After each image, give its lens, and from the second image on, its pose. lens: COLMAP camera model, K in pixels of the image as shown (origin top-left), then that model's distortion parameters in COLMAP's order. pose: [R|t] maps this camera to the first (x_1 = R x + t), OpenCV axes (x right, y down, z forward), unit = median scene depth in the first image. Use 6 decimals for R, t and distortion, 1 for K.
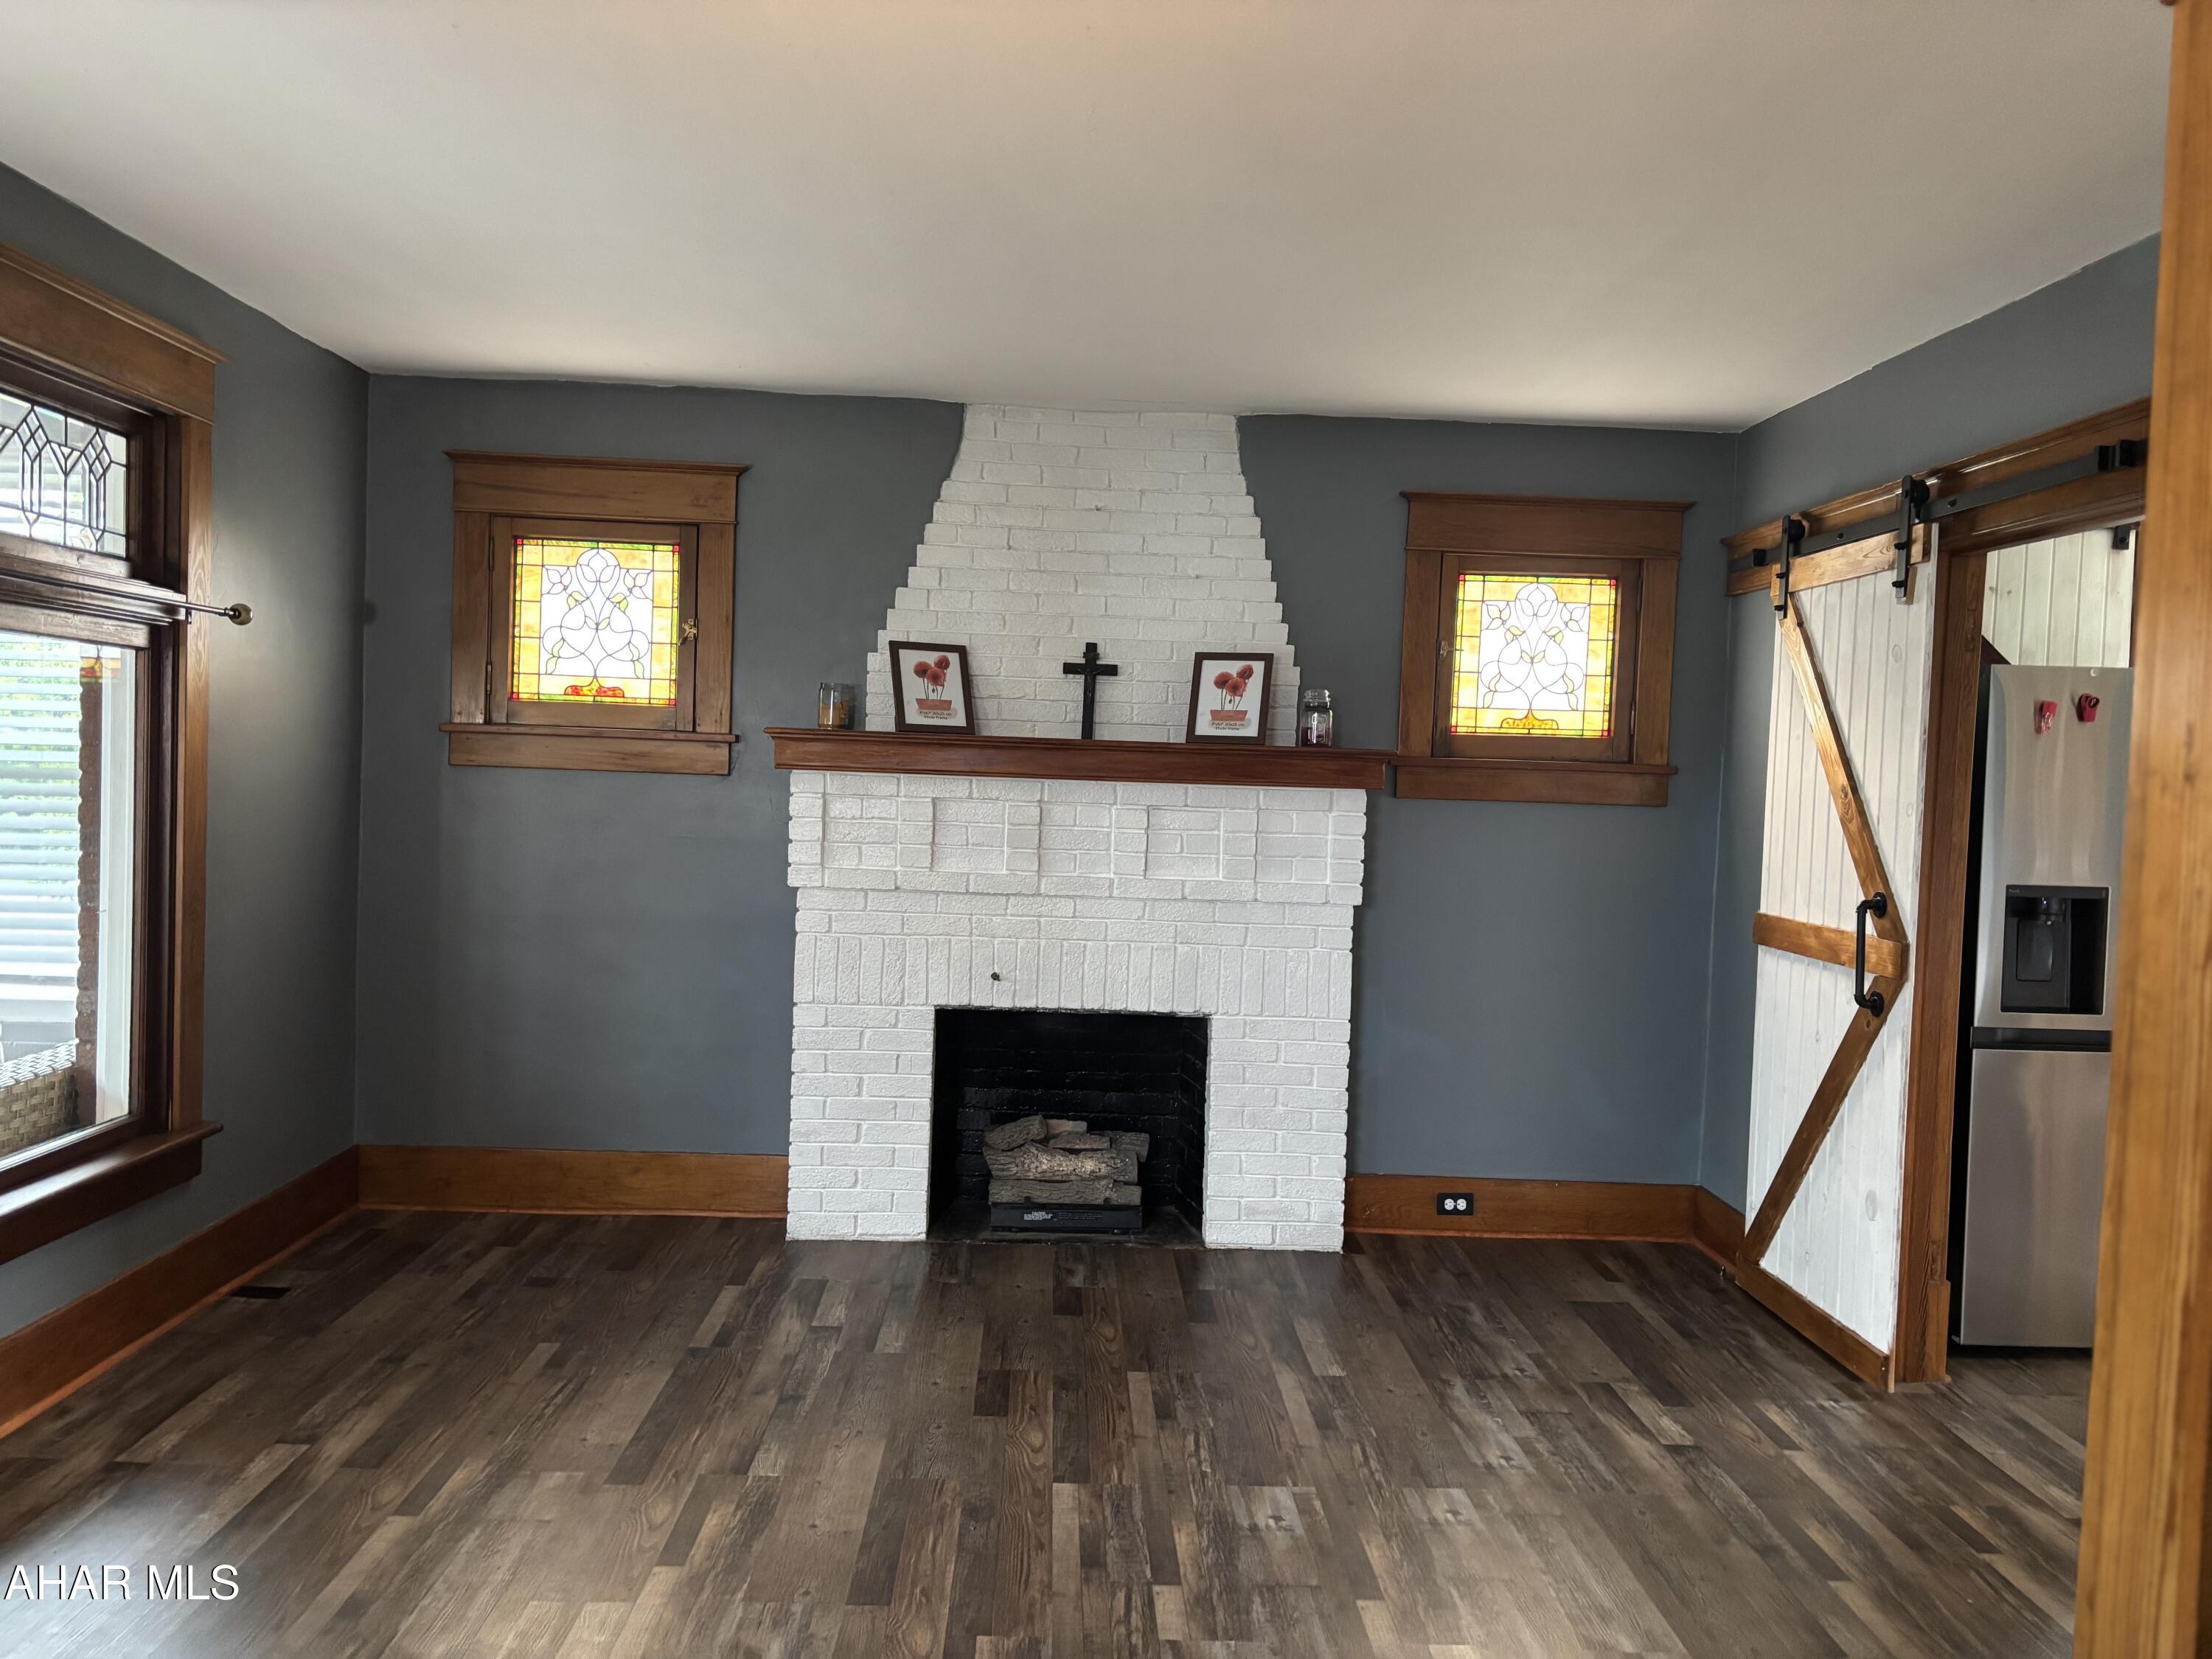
lens RADIAL K [[1667.5, 0, 1108.6], [0, 1667.5, 820.3], [0, 0, 1]] dist [0.053932, -0.072337]
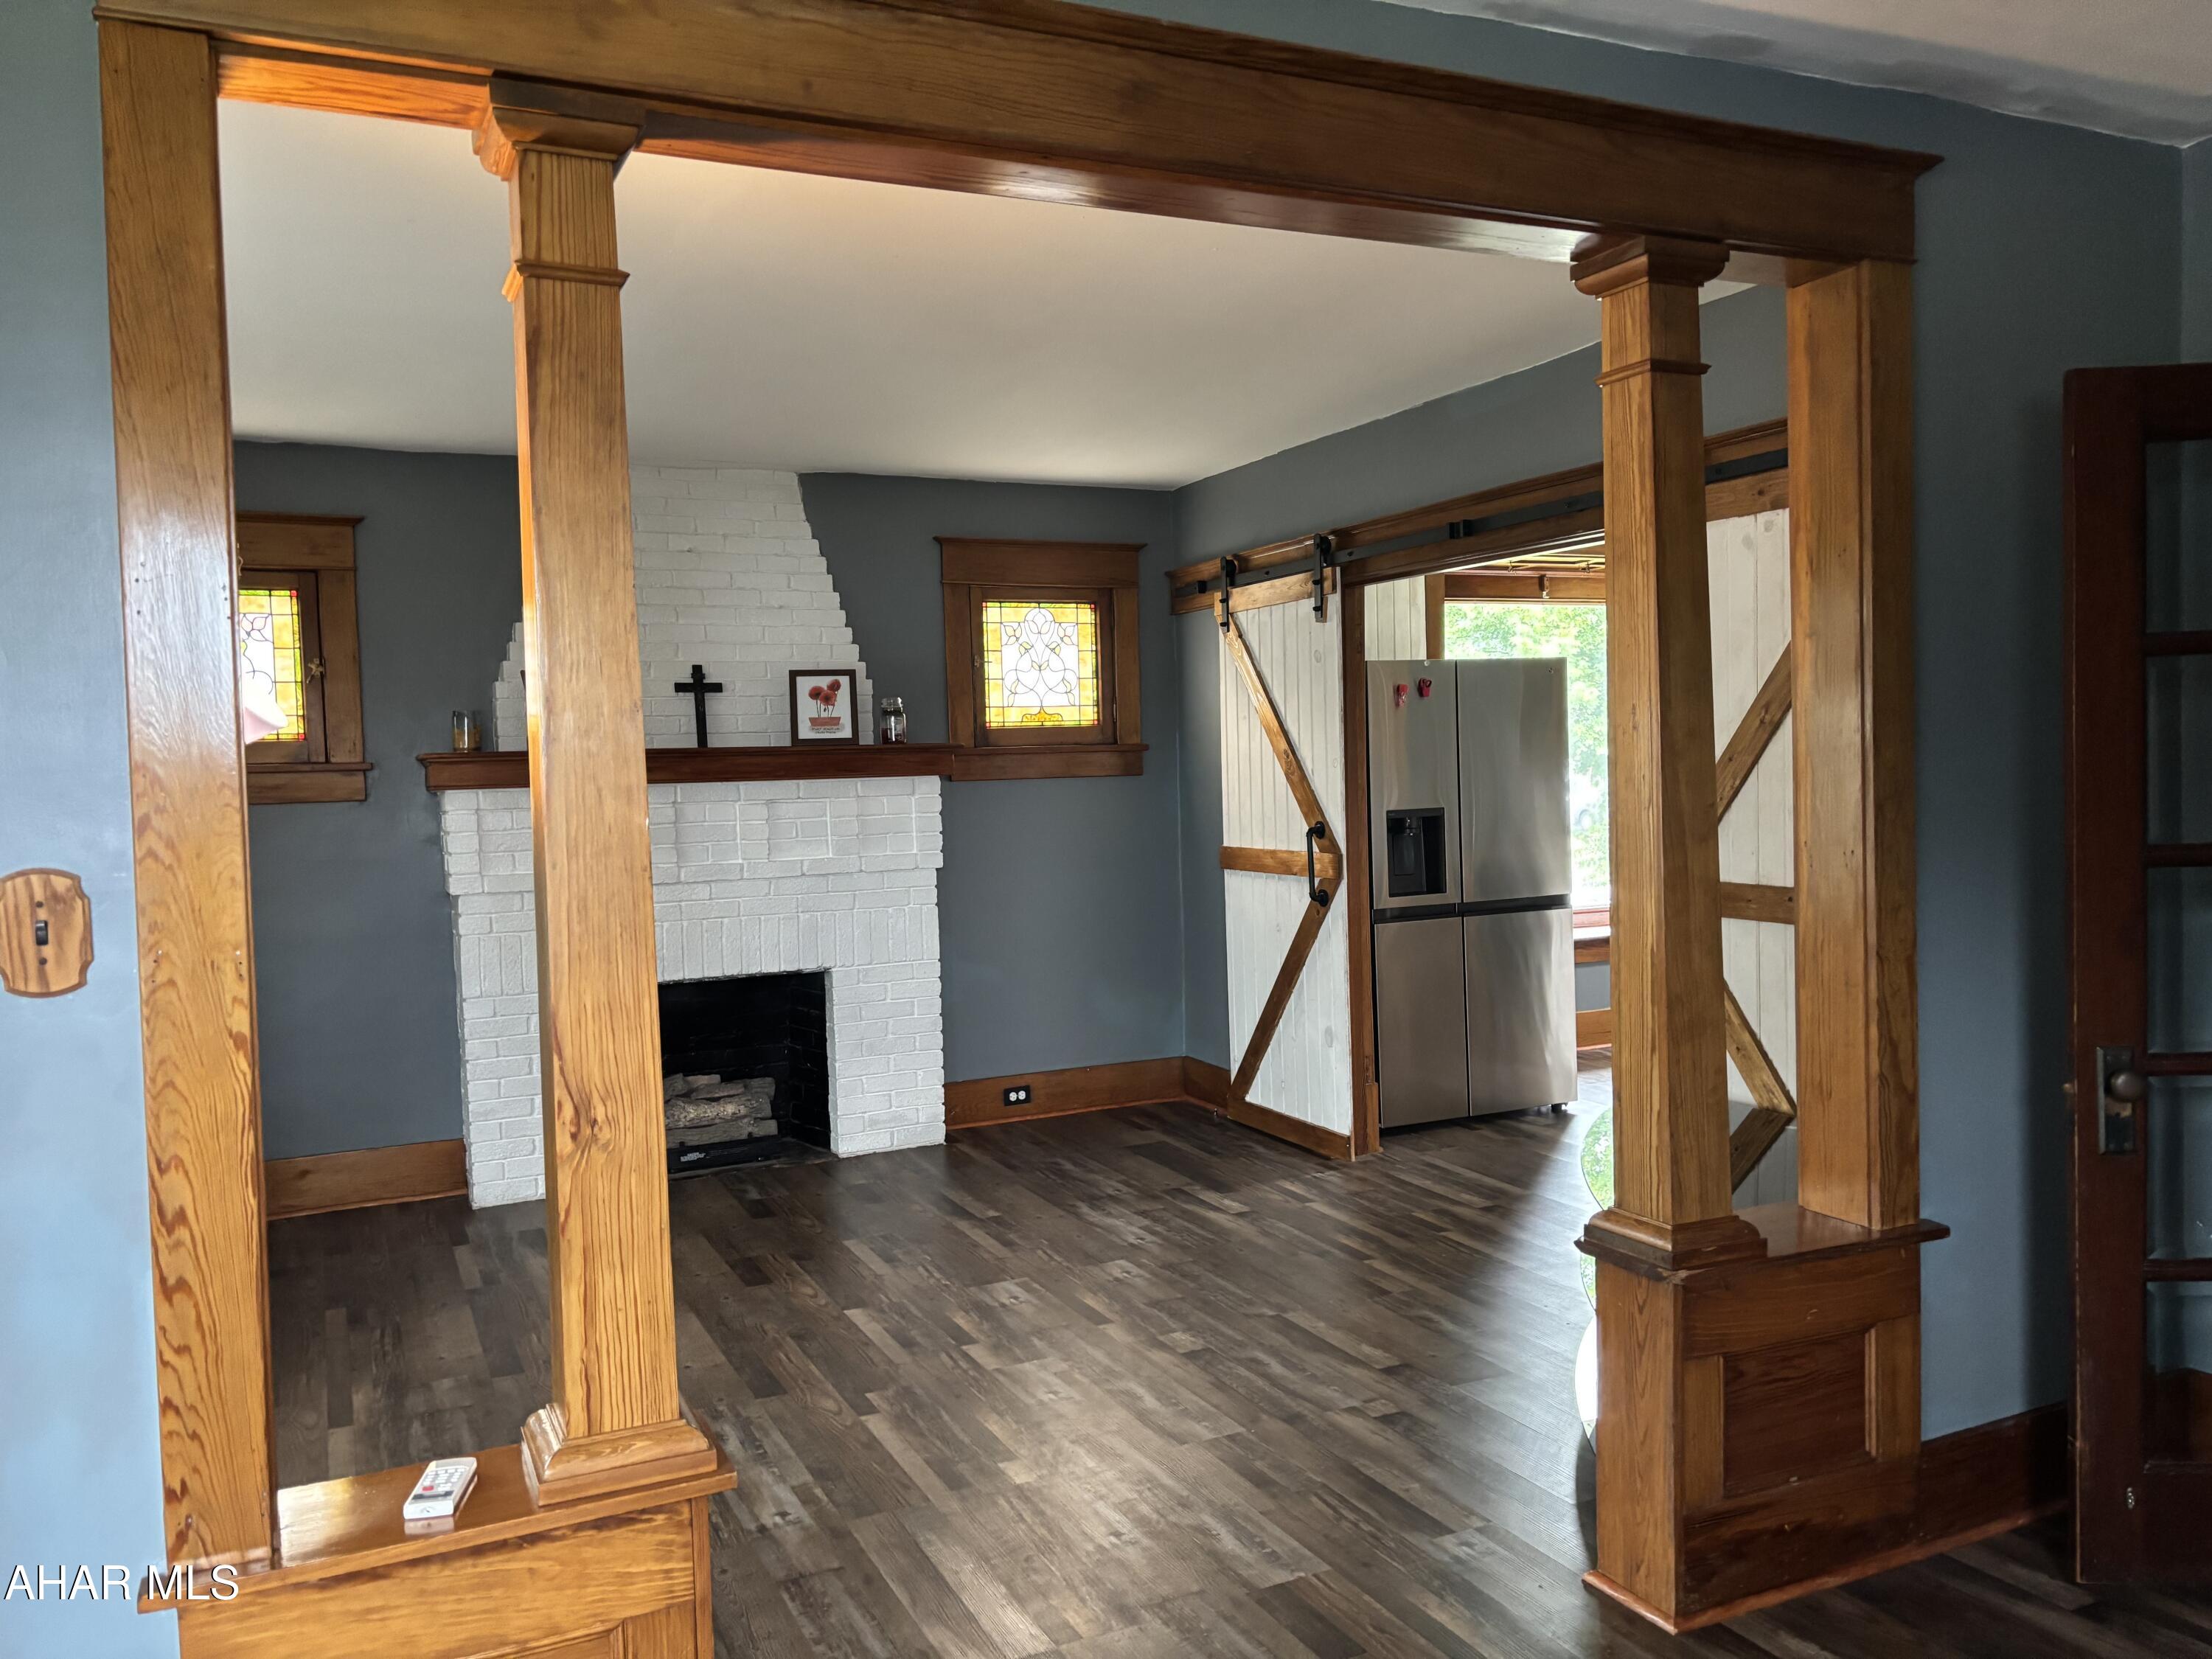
lens RADIAL K [[1667.5, 0, 1108.2], [0, 1667.5, 821.8], [0, 0, 1]] dist [0.053932, -0.072337]
pose [[0.910406, -0.074573, 0.406939, -0.247070], [0.074594, 0.997088, 0.015838, 0.006107], [-0.406935, 0.015936, 0.913318, -0.202332]]
